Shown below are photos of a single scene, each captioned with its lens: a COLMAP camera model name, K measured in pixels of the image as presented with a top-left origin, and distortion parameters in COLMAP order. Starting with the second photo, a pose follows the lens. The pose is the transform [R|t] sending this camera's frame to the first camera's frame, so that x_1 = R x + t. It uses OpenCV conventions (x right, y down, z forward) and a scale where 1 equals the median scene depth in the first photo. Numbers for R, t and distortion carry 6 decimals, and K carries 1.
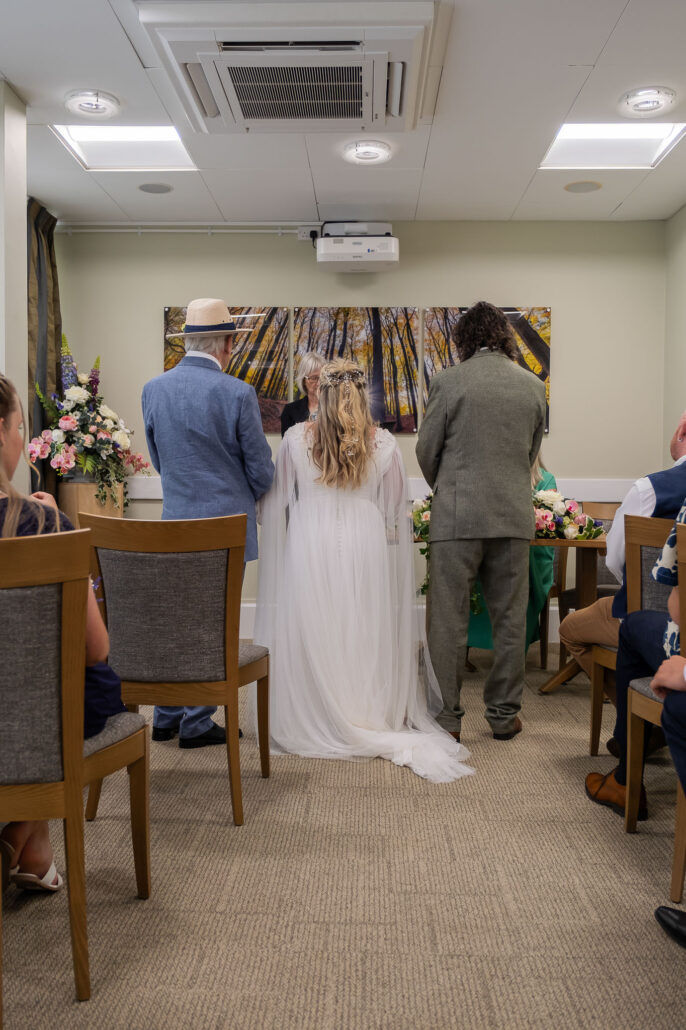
lens RADIAL K [[906.4, 0, 345.8], [0, 906.4, 533.3], [0, 0, 1]] dist [-0.015555, 0.003356]
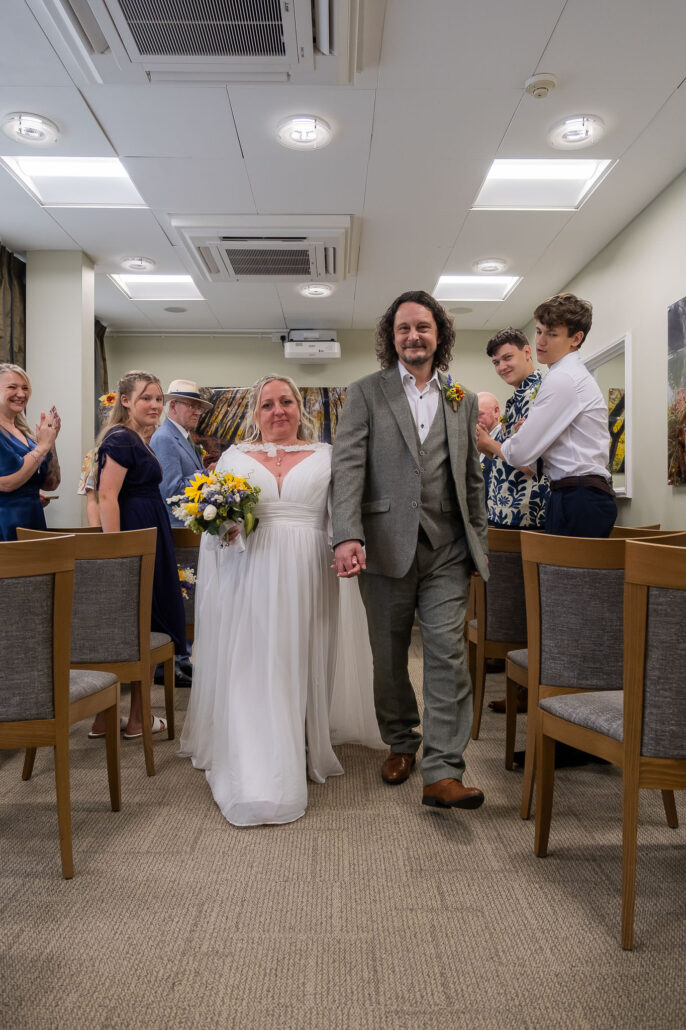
lens RADIAL K [[726.7, 0, 343.0], [0, 726.7, 515.0], [0, 0, 1]] dist [-0.009420, 0.001454]
pose [[0.999338, -0.004189, 0.036134, 0.025056], [0.005916, 0.998838, -0.047832, 0.017806], [-0.035891, 0.048014, 0.998202, -0.229773]]
